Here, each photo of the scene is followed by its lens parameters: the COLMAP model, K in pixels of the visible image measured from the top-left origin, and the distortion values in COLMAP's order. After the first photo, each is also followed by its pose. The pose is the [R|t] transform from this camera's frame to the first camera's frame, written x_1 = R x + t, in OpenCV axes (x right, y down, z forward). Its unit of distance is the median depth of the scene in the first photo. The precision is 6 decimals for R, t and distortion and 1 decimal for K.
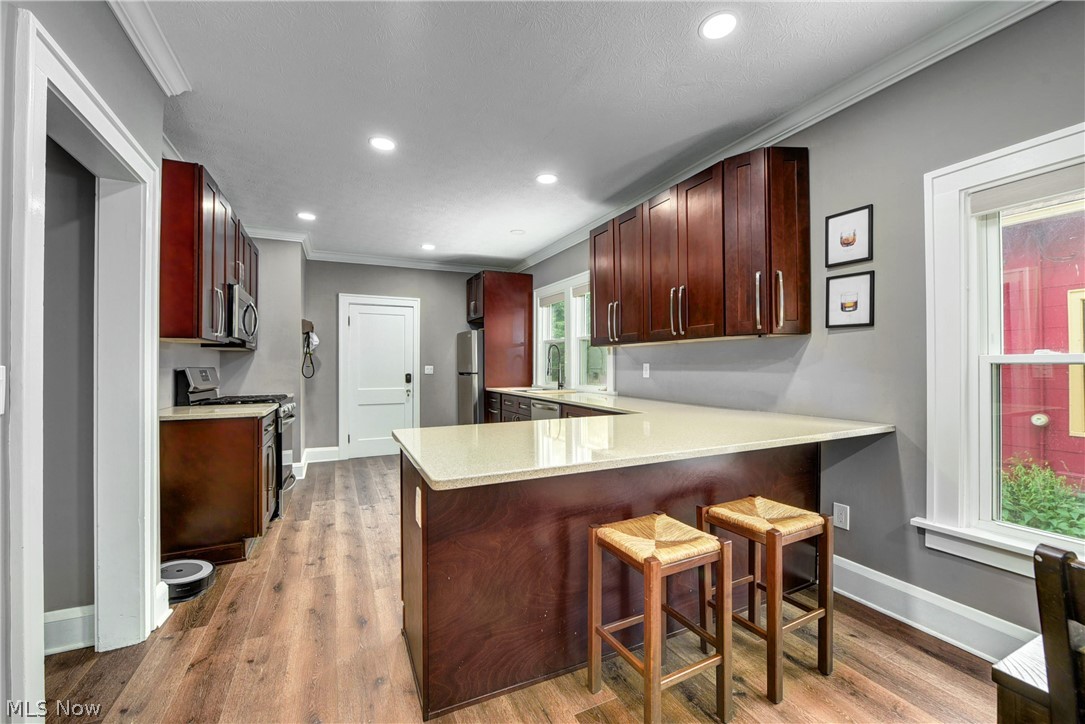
lens RADIAL K [[443.3, 0, 542.5], [0, 443.3, 362.0], [0, 0, 1]] dist [-0.002107, -0.000381]
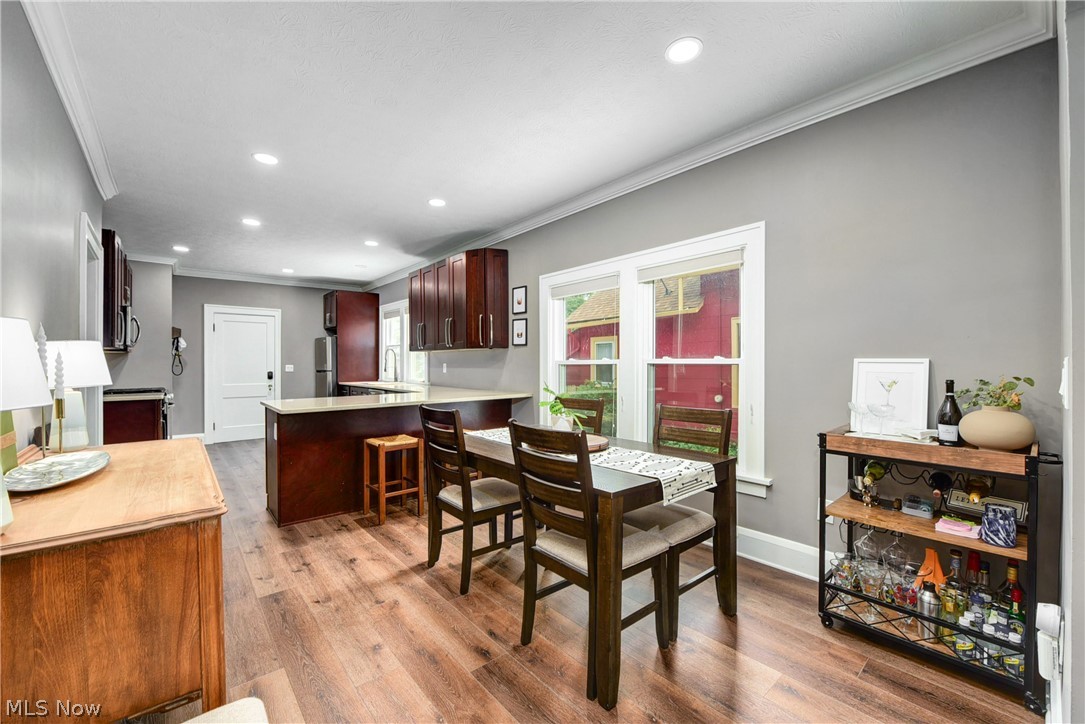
lens RADIAL K [[443.3, 0, 542.5], [0, 443.3, 362.0], [0, 0, 1]] dist [-0.002107, -0.000381]
pose [[0.967038, 0.000361, 0.254631, 0.127089], [-0.001258, 0.999994, 0.003361, -0.005327], [-0.254628, -0.003570, 0.967032, -0.420362]]
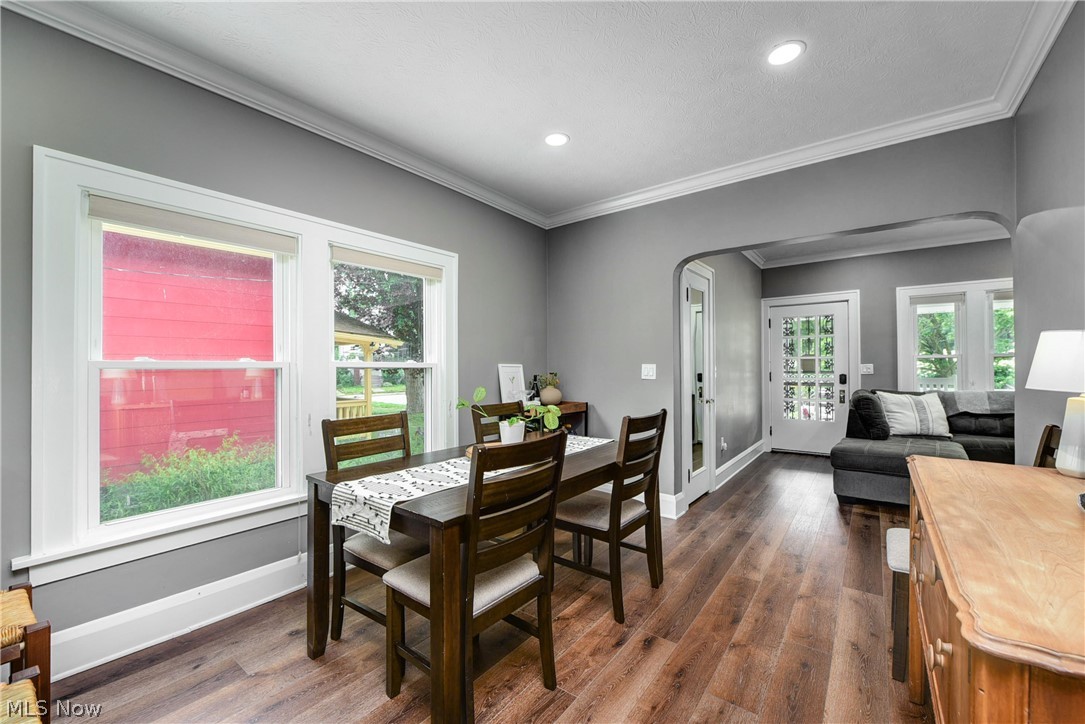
lens RADIAL K [[443.3, 0, 542.5], [0, 443.3, 362.0], [0, 0, 1]] dist [-0.002107, -0.000381]
pose [[-0.464468, 0.011035, 0.885521, -1.719207], [-0.001761, 0.999909, -0.013384, 0.023807], [-0.885588, -0.007775, -0.464406, 4.146570]]
